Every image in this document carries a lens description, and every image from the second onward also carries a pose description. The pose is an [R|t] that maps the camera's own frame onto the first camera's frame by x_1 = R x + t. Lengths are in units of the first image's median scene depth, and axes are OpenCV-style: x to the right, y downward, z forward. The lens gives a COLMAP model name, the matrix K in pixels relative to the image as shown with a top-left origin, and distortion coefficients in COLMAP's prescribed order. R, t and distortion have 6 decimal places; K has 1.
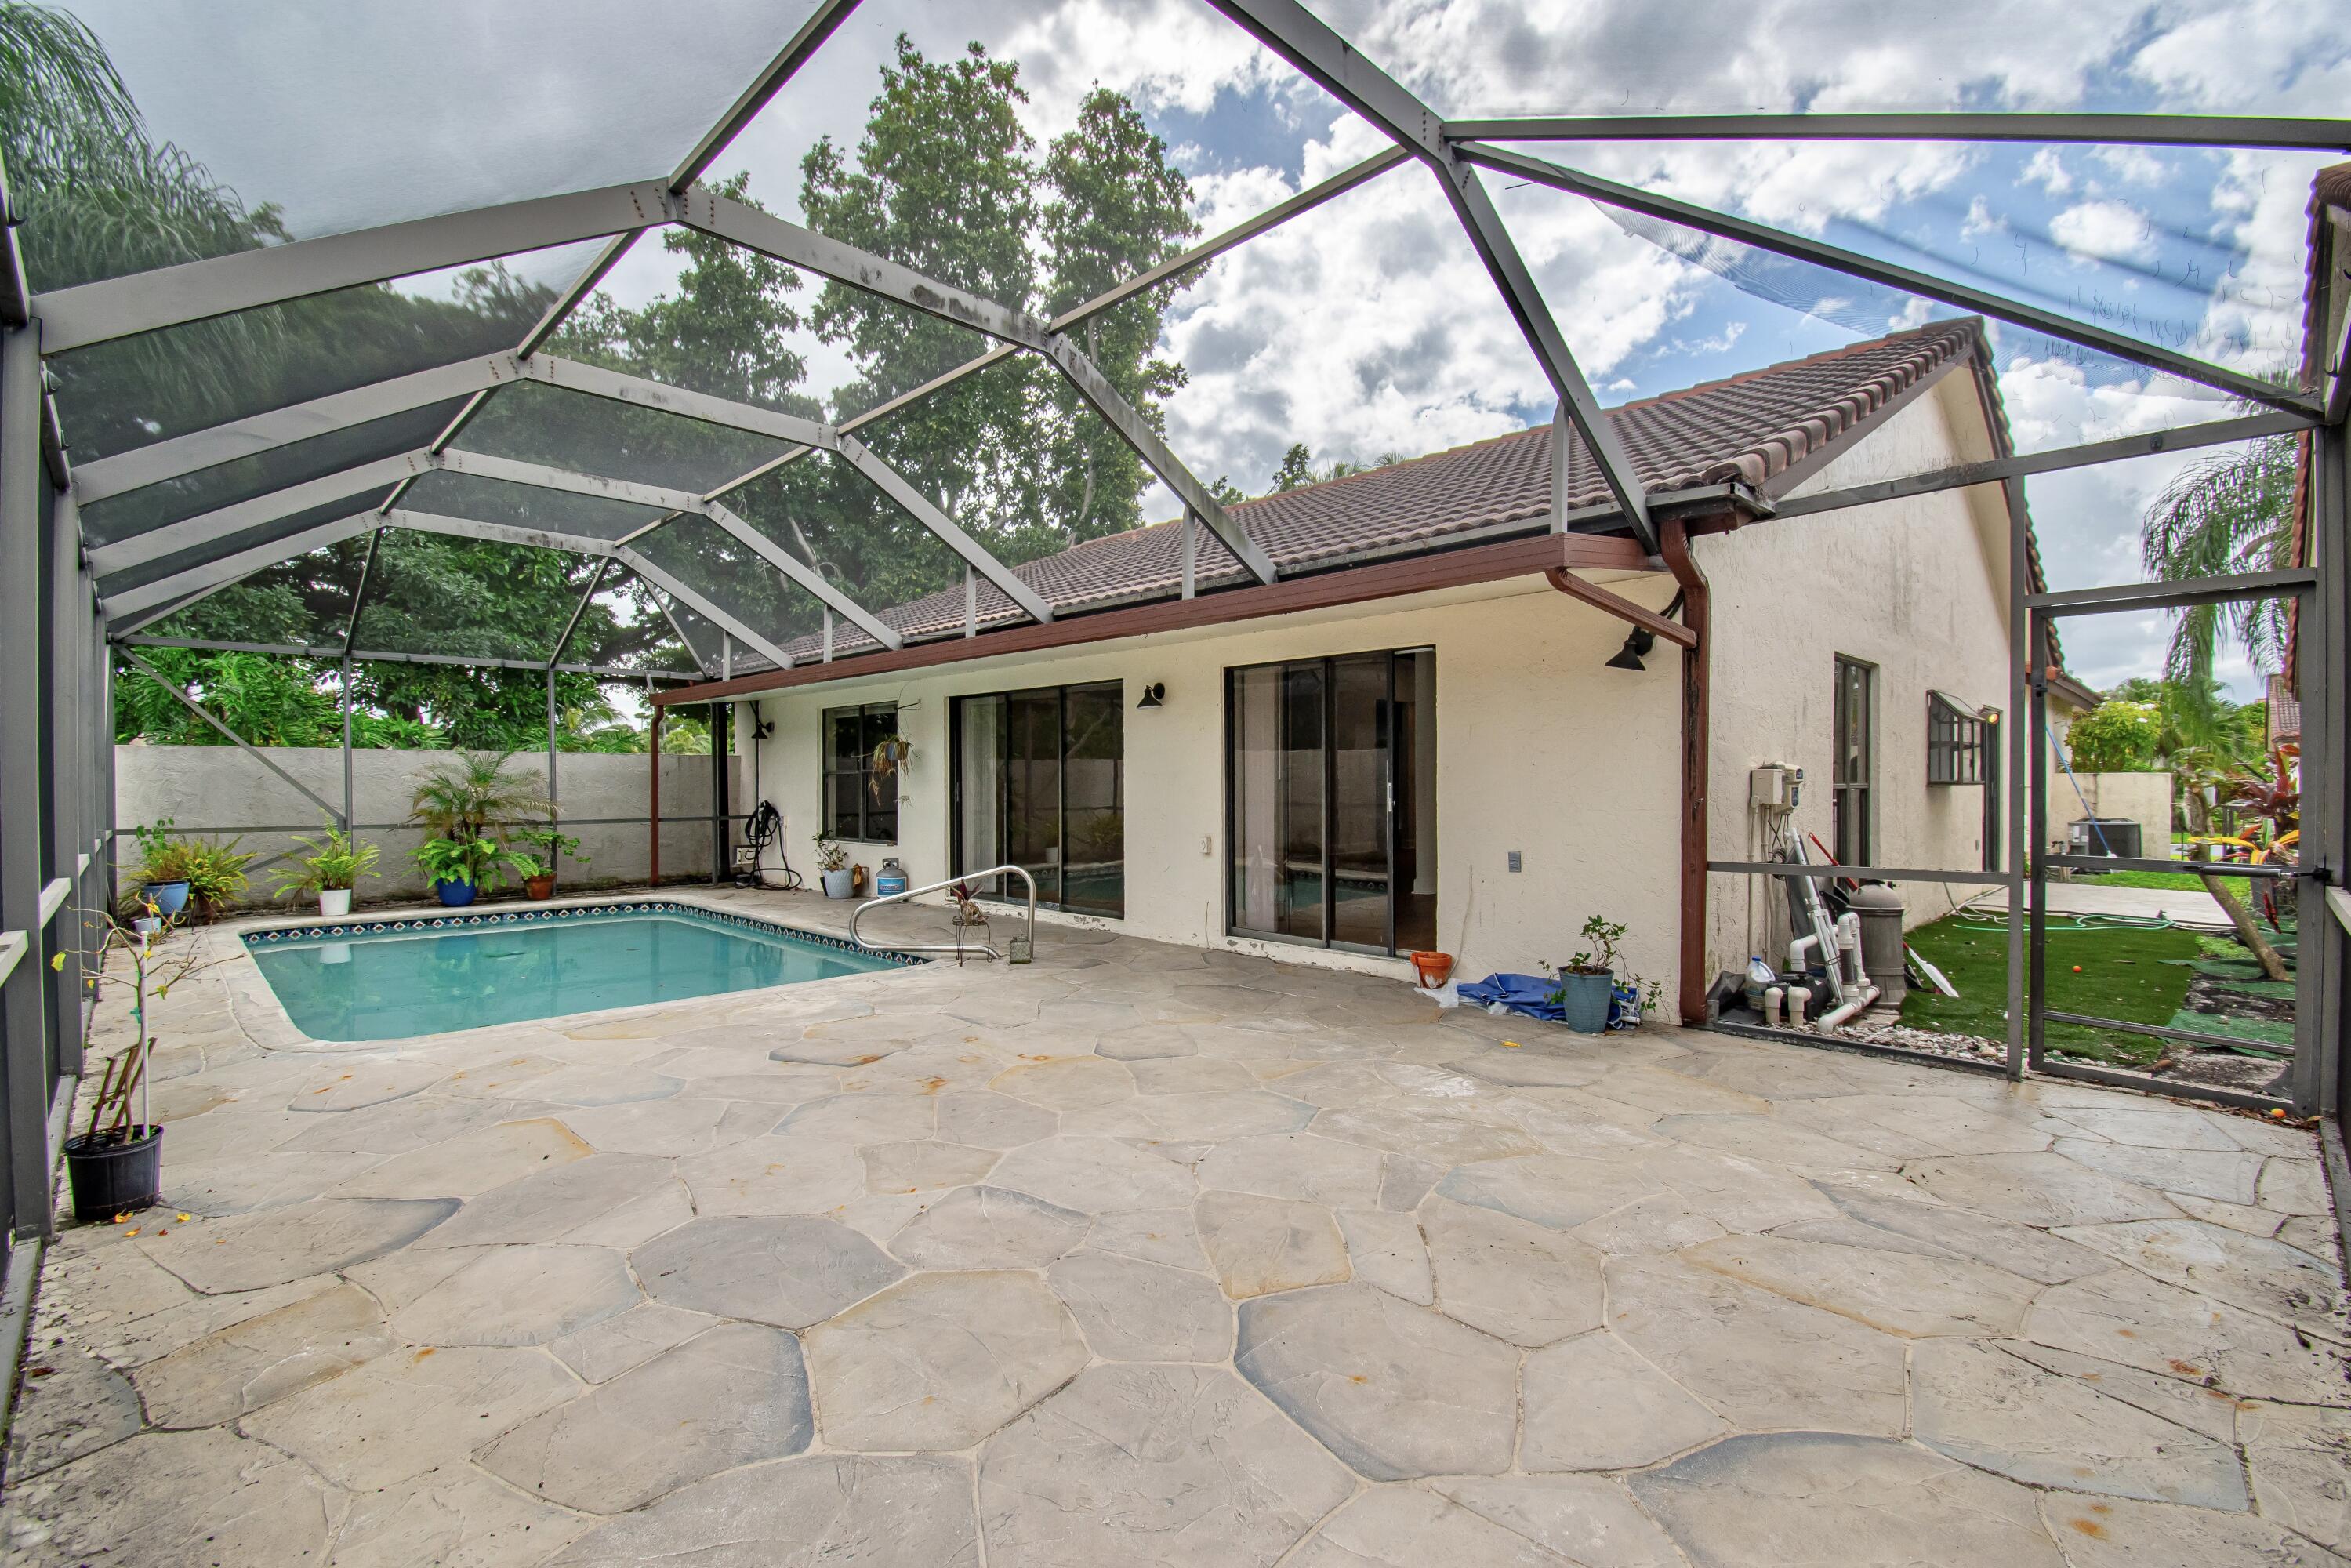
lens RADIAL K [[1039.3, 0, 1183.7], [0, 1039.3, 789.9], [0, 0, 1]] dist [0.019603, -0.026742]
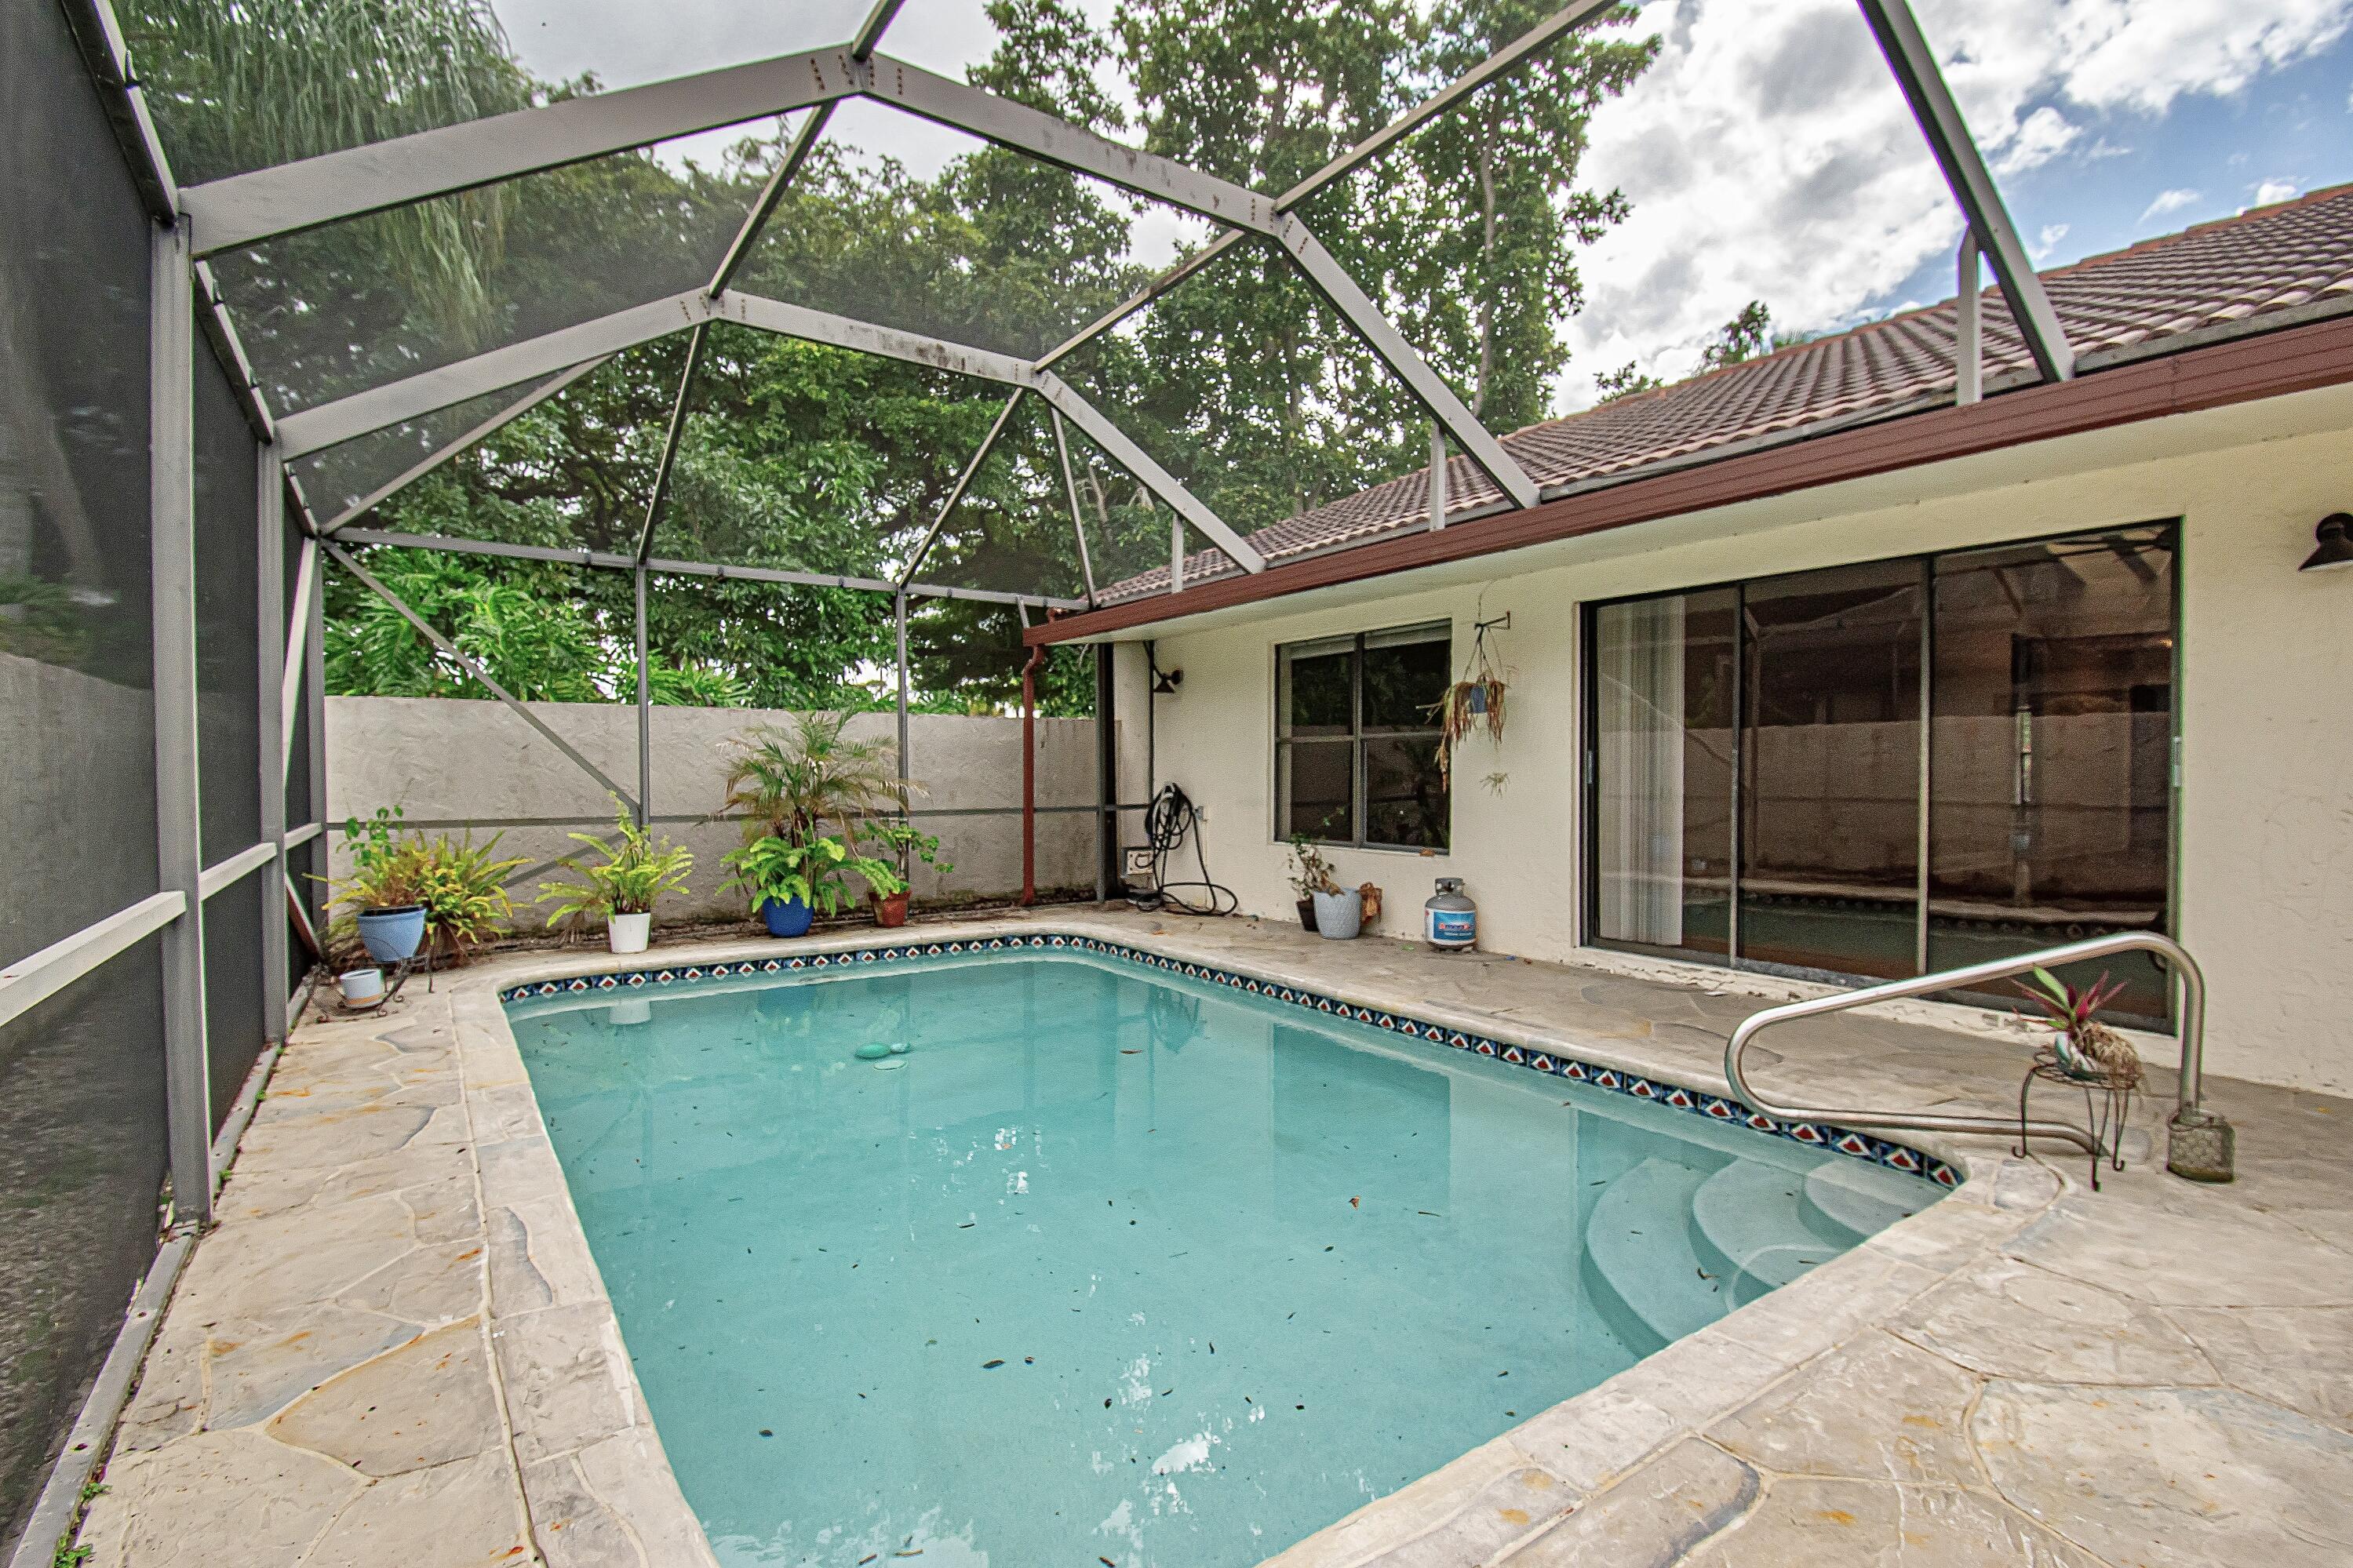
lens RADIAL K [[1093.8, 0, 1179.1], [0, 1093.8, 790.8], [0, 0, 1]] dist [0.016782, -0.015557]
pose [[0.983634, 0.004233, -0.180128, -0.313806], [-0.002179, 0.999930, 0.011602, 0.008094], [0.180165, -0.011020, 0.983575, 0.341106]]
